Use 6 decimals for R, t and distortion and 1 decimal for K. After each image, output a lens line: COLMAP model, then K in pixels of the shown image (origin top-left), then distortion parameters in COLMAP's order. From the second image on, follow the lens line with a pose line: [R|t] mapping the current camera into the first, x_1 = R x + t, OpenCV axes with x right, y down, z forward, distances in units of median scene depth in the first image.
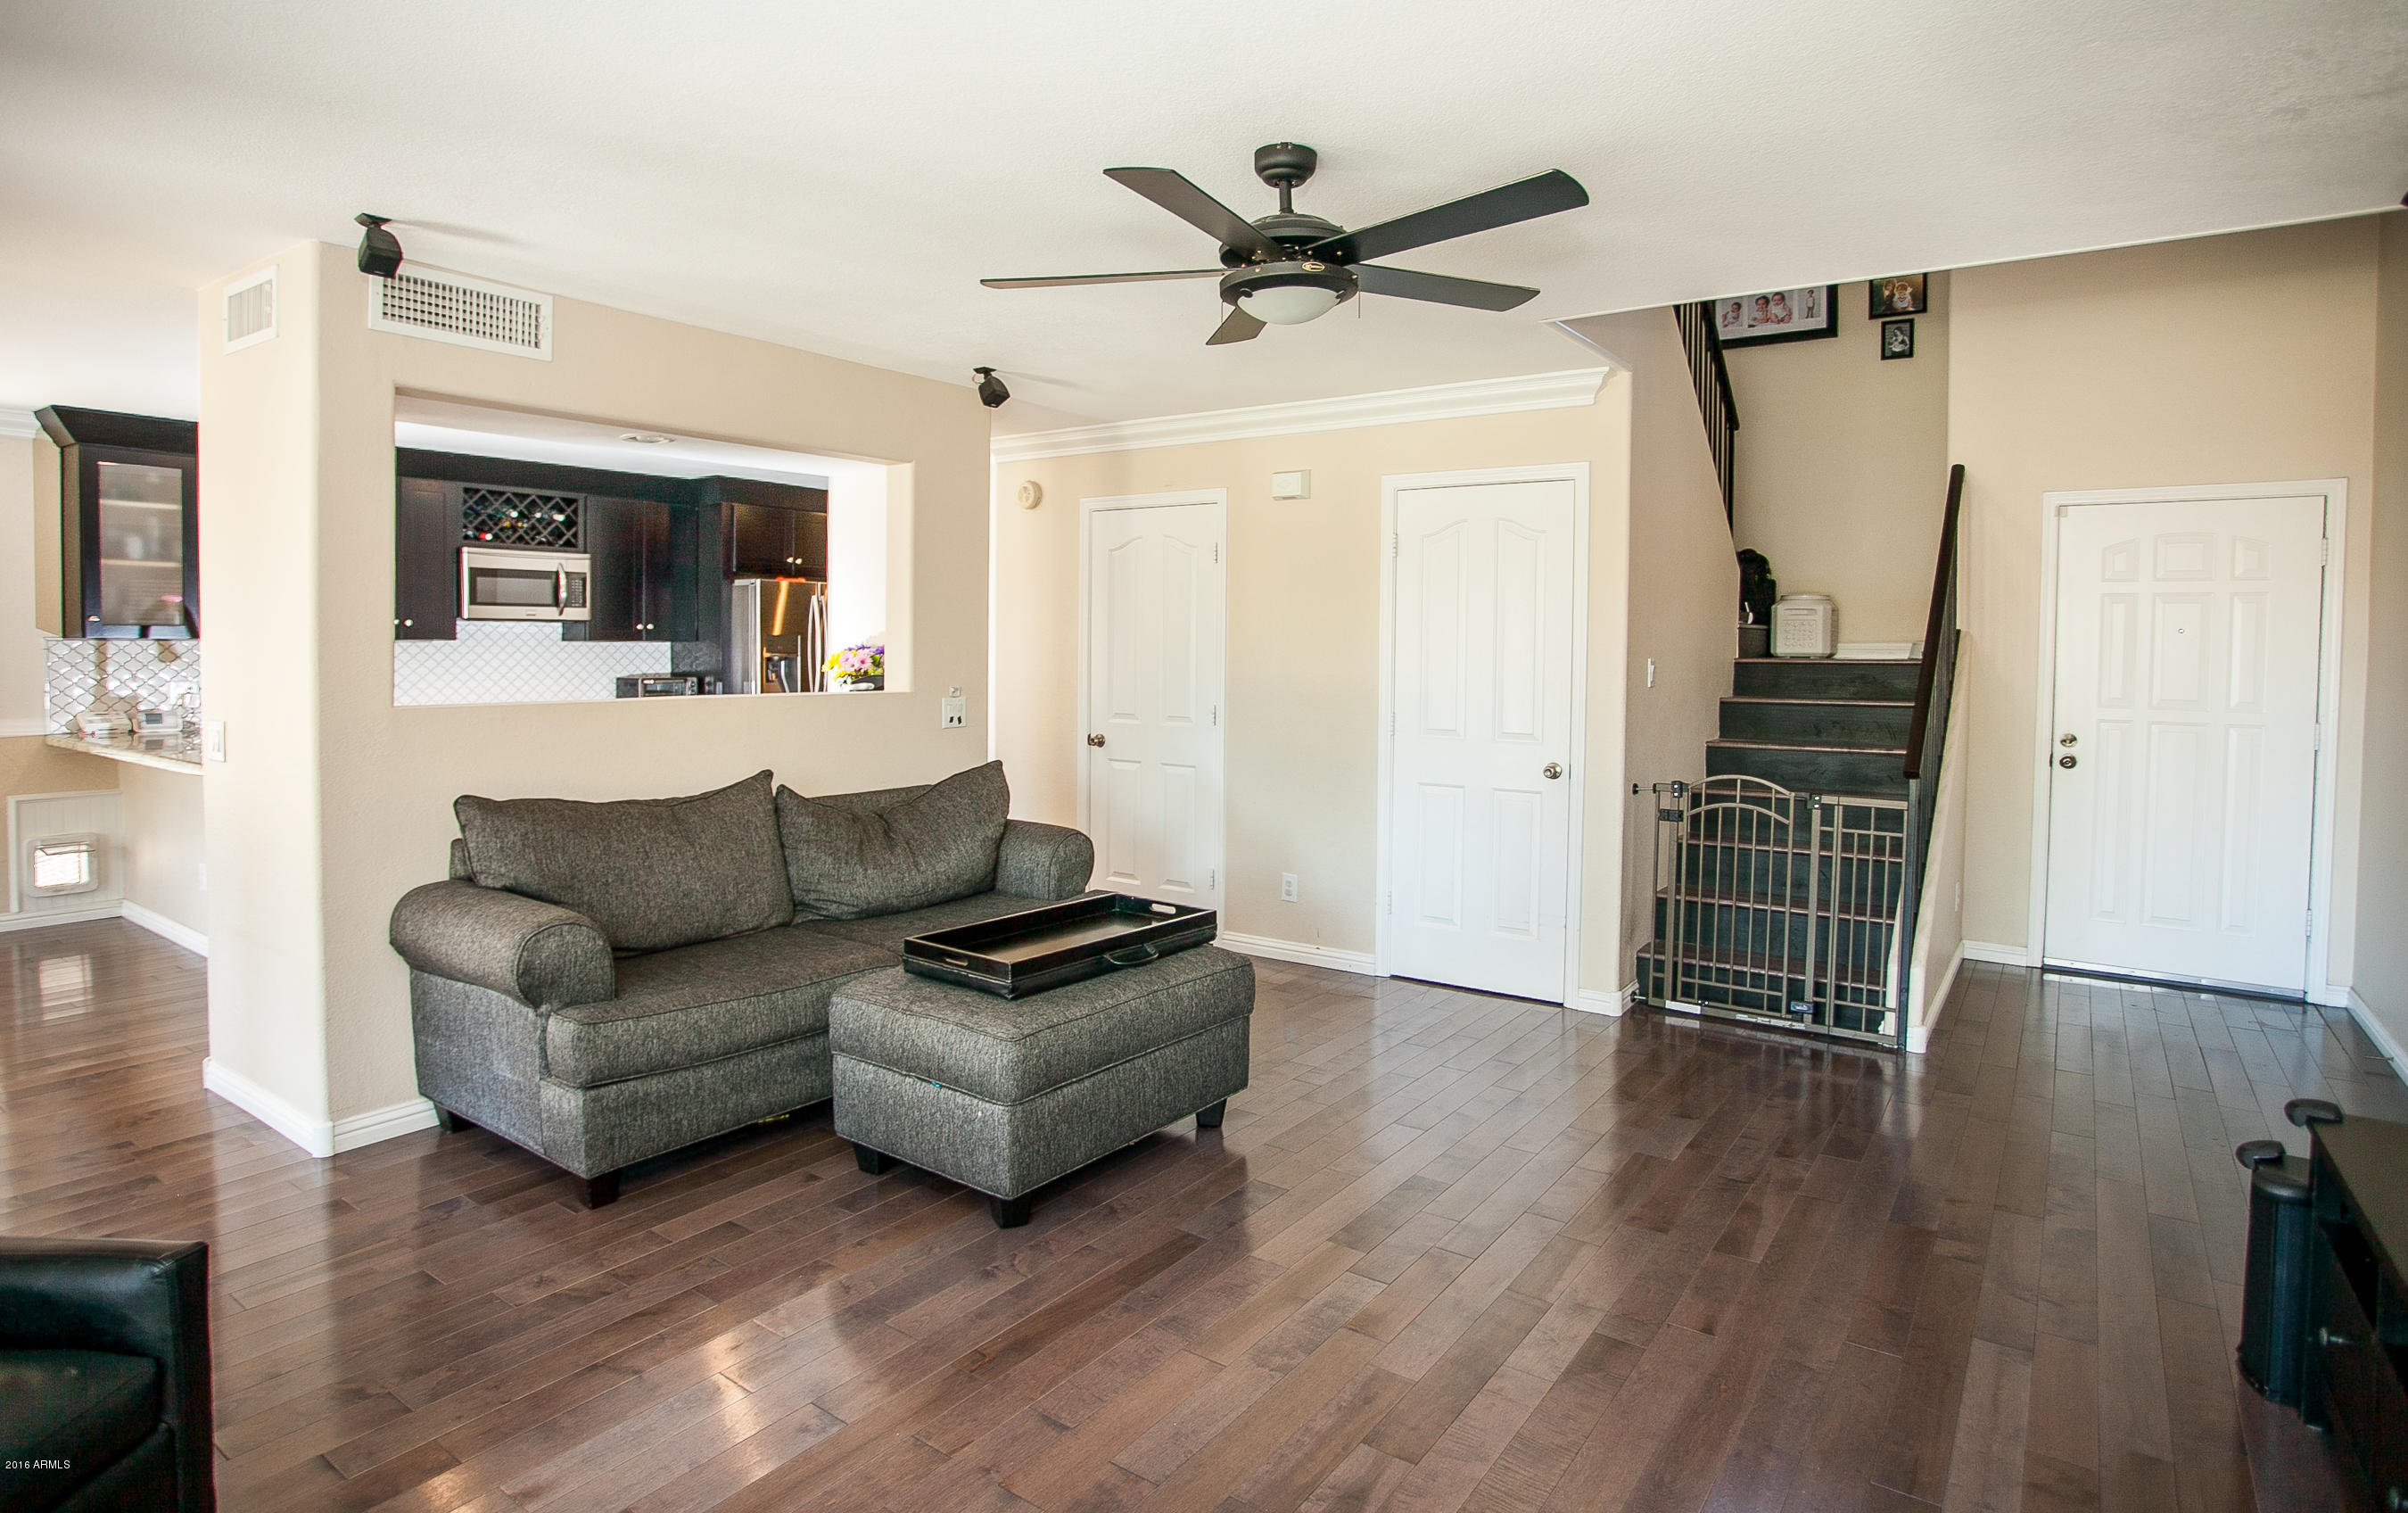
lens RADIAL K [[1282.3, 0, 1257.6], [0, 1282.3, 695.4], [0, 0, 1]] dist [-0.080089, 0.019766]
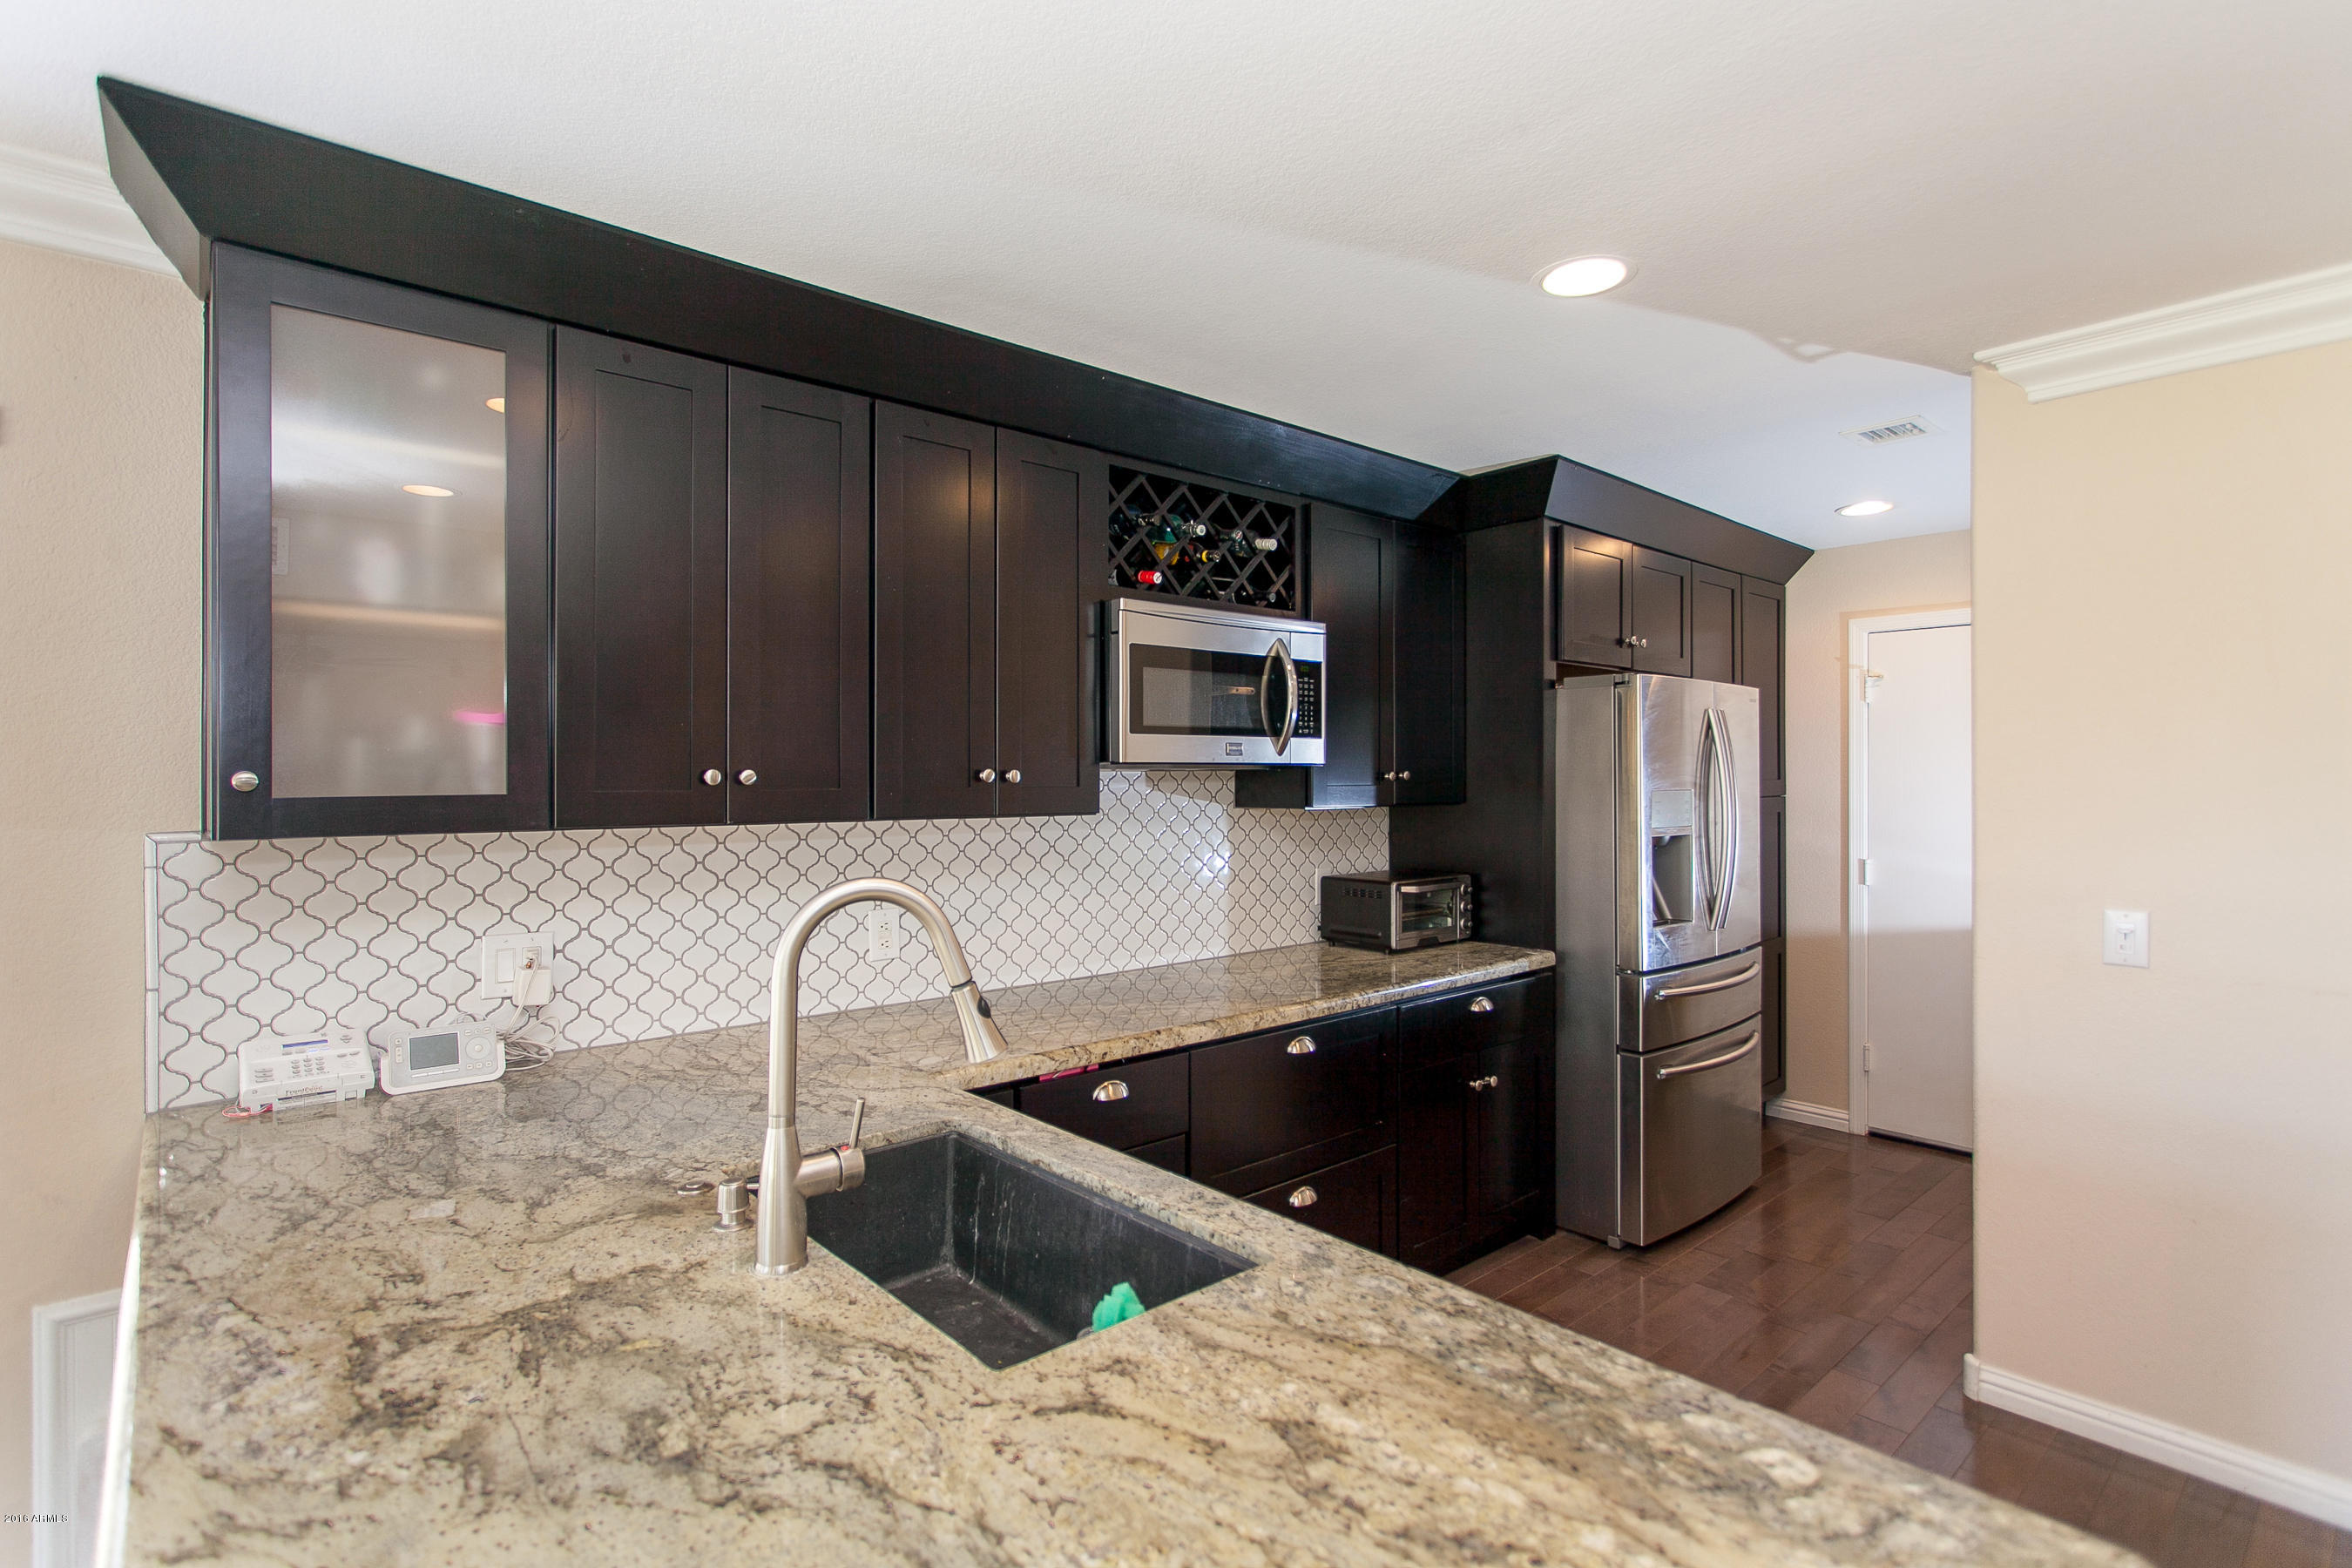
lens RADIAL K [[1161.1, 0, 1171.6], [0, 1161.1, 789.8], [0, 0, 1]] dist [-0.019289, -0.000008]
pose [[0.968723, -0.012445, -0.247834, -0.522932], [0.005709, 0.999595, -0.027879, -0.041926], [0.248080, 0.025592, 0.968401, 0.618352]]
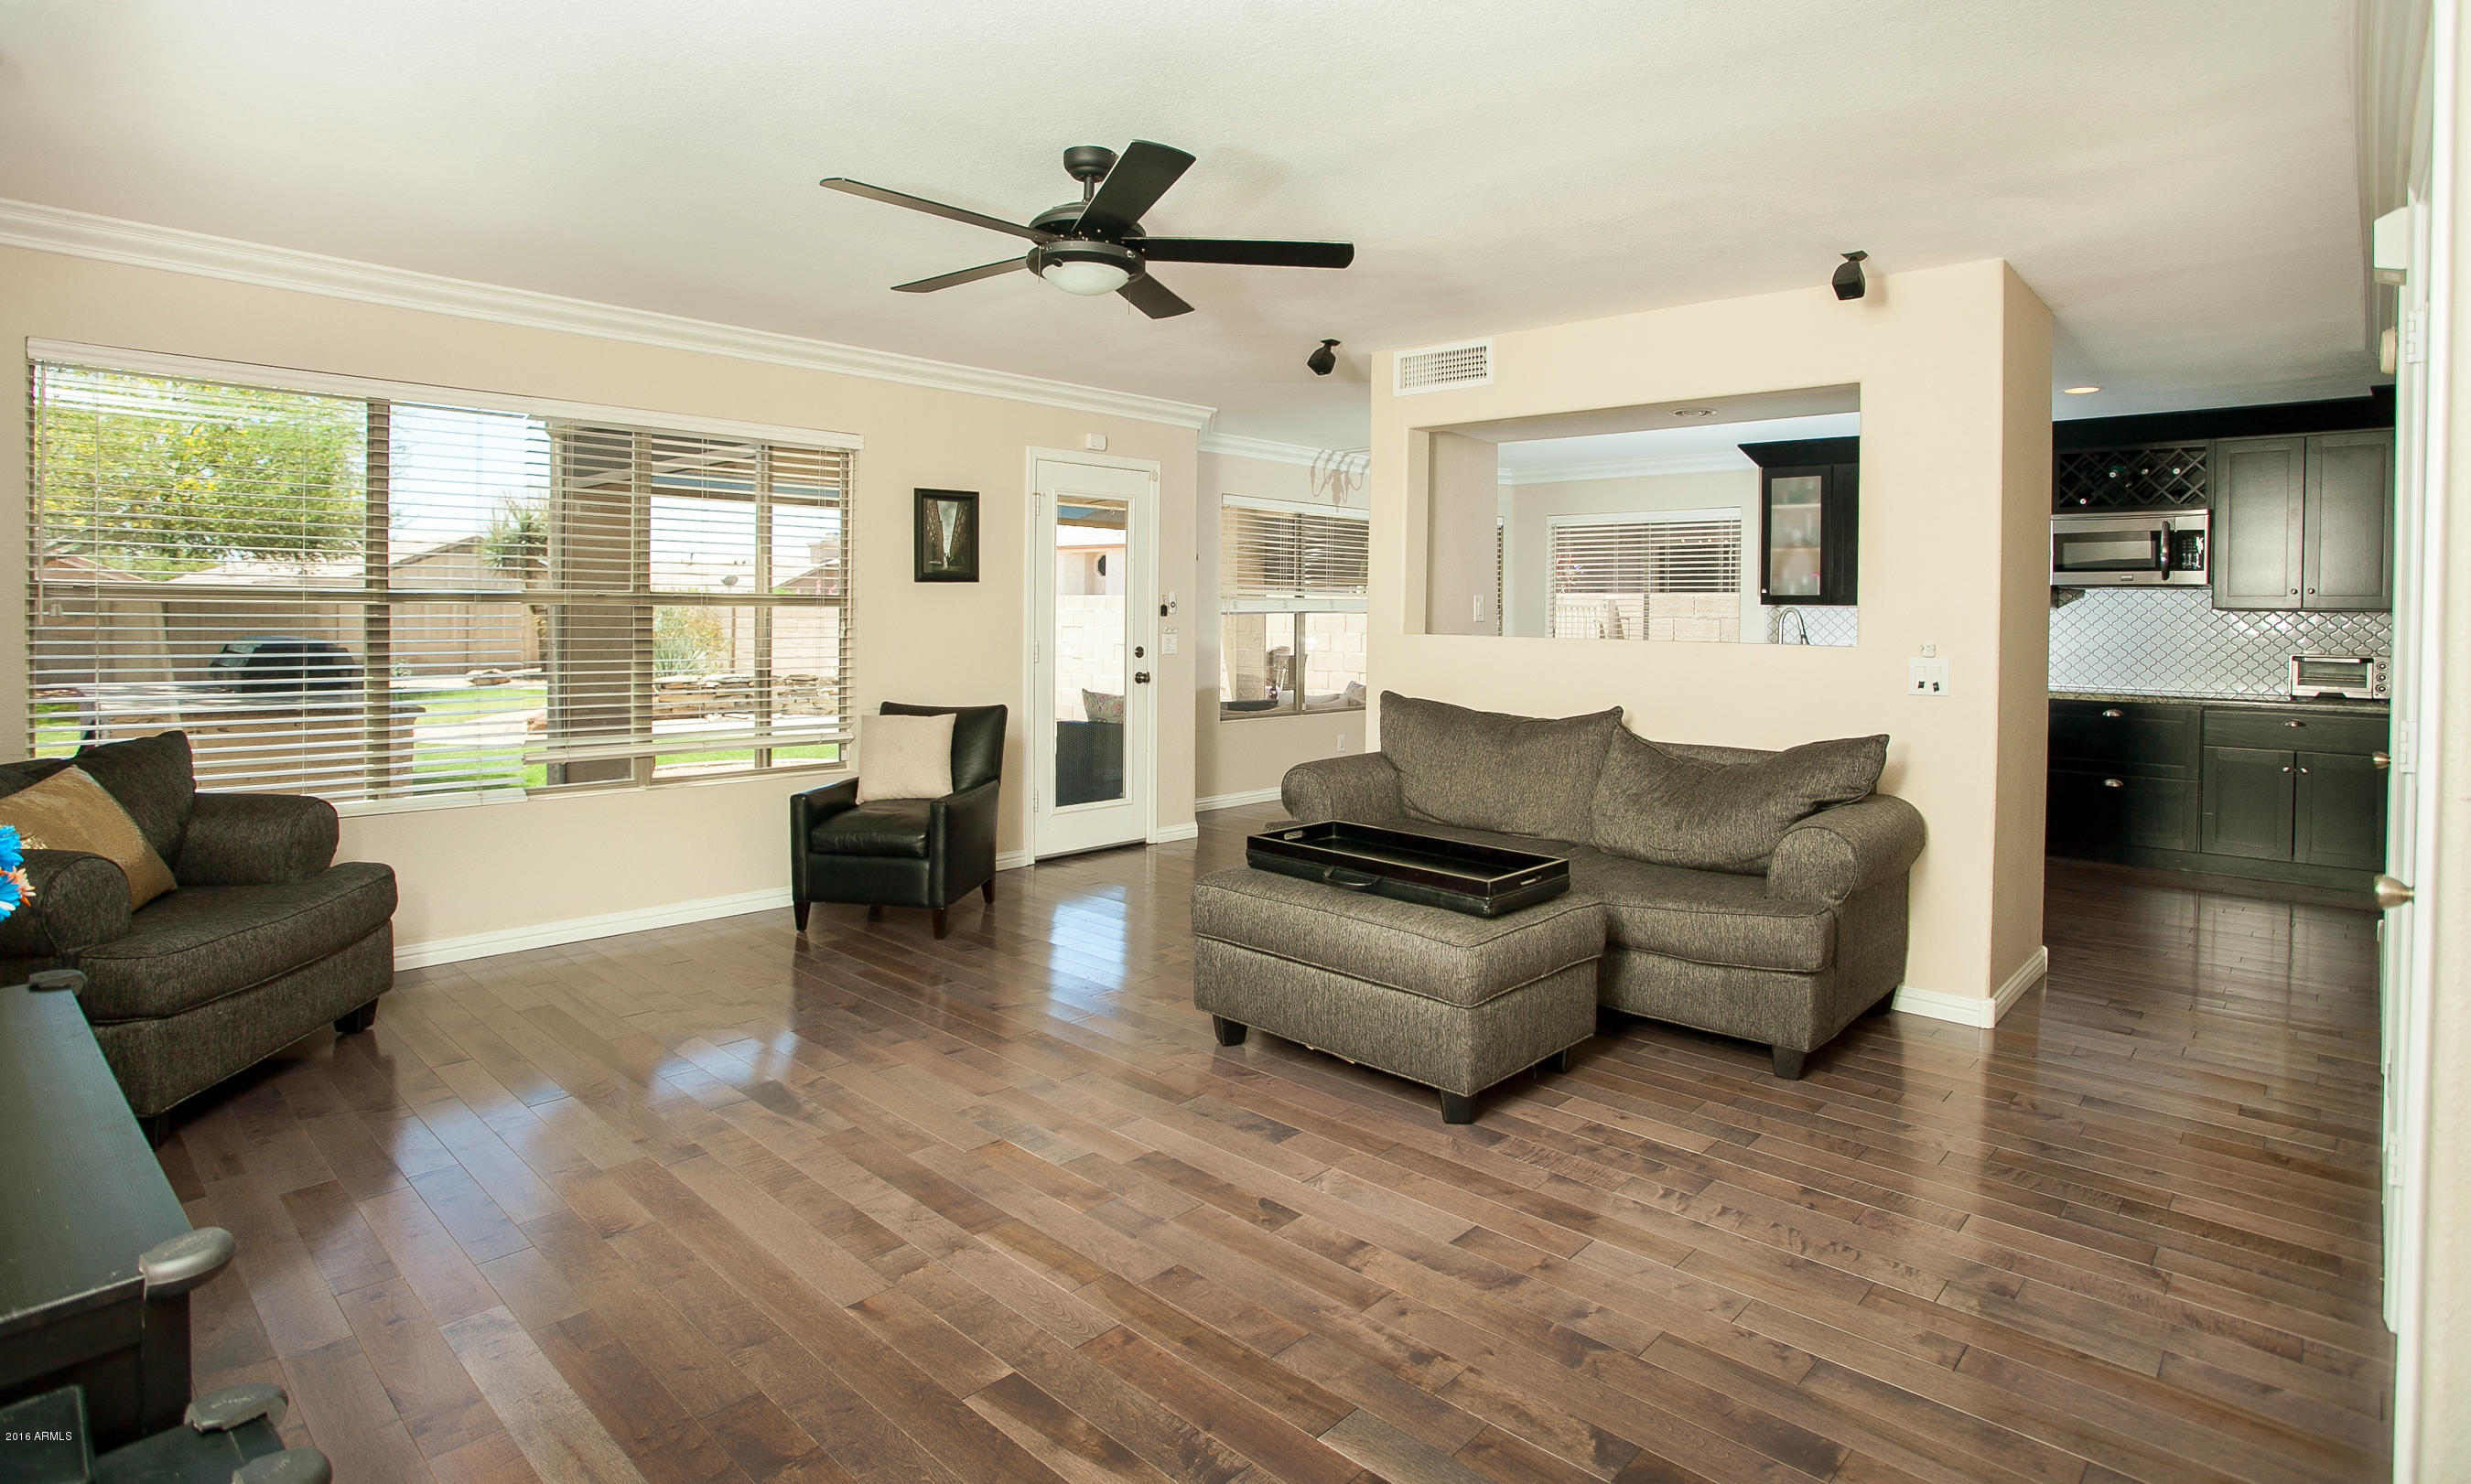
lens RADIAL K [[1248.4, 0, 1228.6], [0, 1248.4, 613.7], [0, 0, 1]] dist [-0.063984, 0.035938]
pose [[-0.163917, -0.011189, -0.986411, 0.443036], [-0.056016, 0.998428, -0.002017, 0.000075], [0.984882, 0.054924, -0.164286, 0.514200]]
